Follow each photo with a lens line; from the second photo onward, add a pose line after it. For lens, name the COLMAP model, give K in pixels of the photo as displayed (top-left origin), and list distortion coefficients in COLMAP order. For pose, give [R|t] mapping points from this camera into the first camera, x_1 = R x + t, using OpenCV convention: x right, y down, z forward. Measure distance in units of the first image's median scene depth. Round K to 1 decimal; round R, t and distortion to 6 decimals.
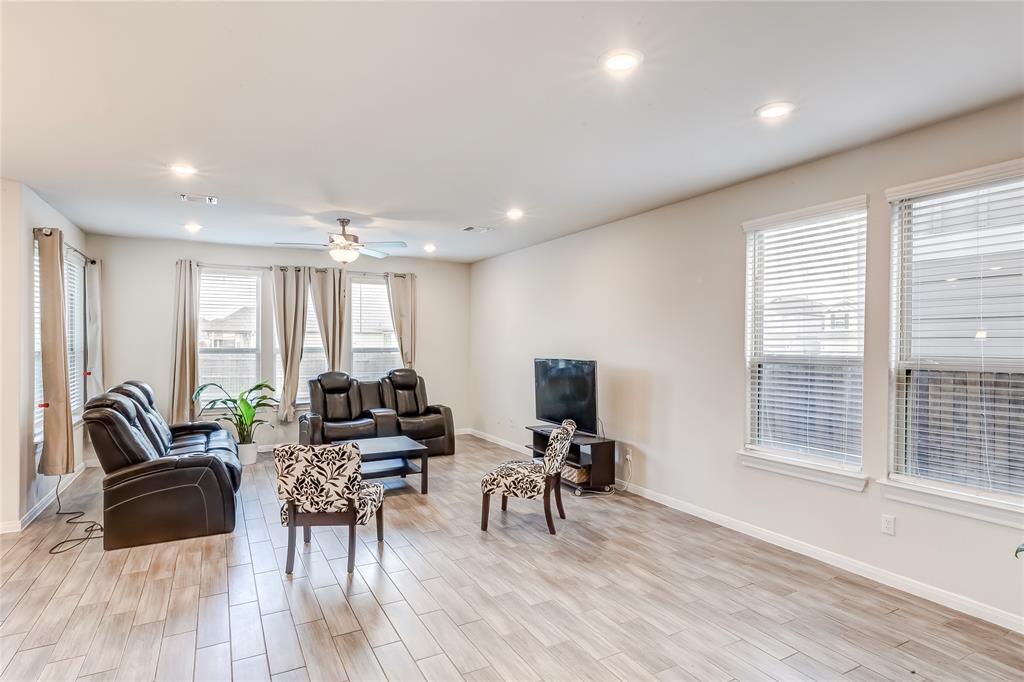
lens RADIAL K [[538.9, 0, 510.9], [0, 538.9, 343.9], [0, 0, 1]] dist [0.003265, -0.000112]
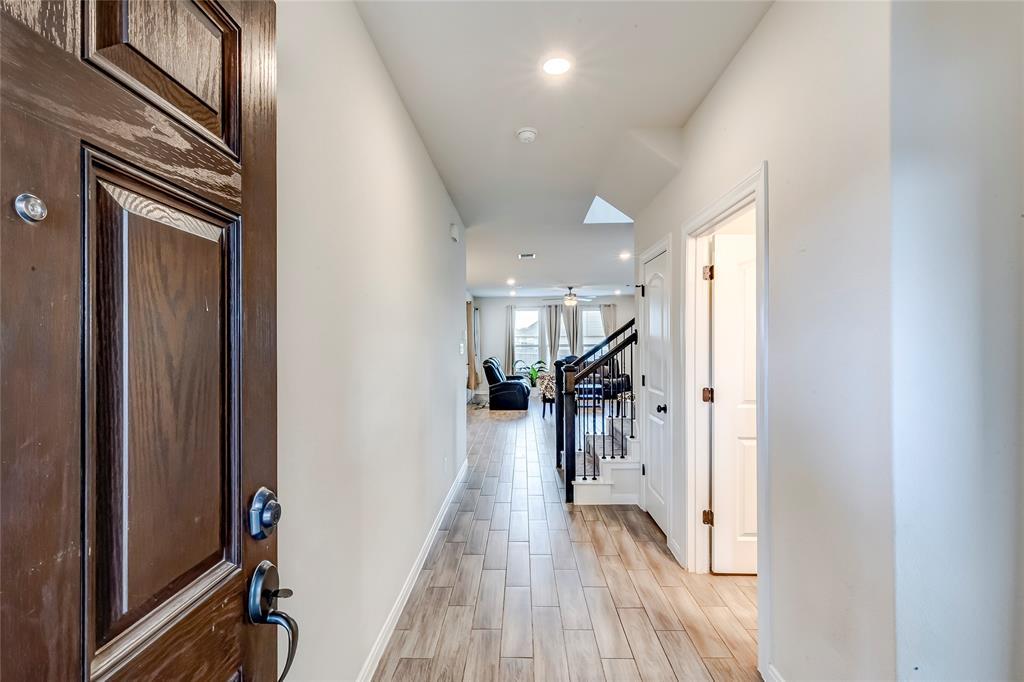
lens RADIAL K [[465.2, 0, 513.8], [0, 465.2, 343.4], [0, 0, 1]] dist [0.000112, 0.000951]
pose [[0.868152, -0.010227, -0.496192, 0.609240], [0.008525, 0.999947, -0.005694, 0.022729], [0.496224, 0.000714, 0.868194, -1.102390]]
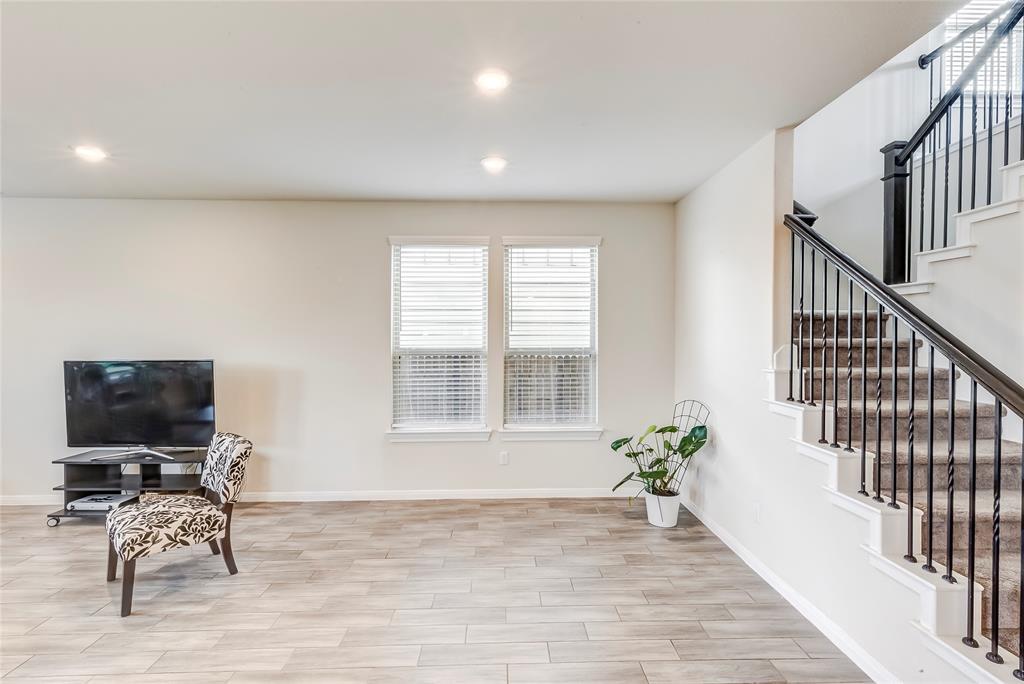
lens RADIAL K [[465.2, 0, 517.1], [0, 465.2, 342.5], [0, 0, 1]] dist [0.000112, 0.000951]
pose [[0.451703, -0.010398, 0.892108, -0.345434], [0.003759, 0.999945, 0.009752, -0.001875], [-0.892161, -0.001051, 0.451717, 0.294670]]
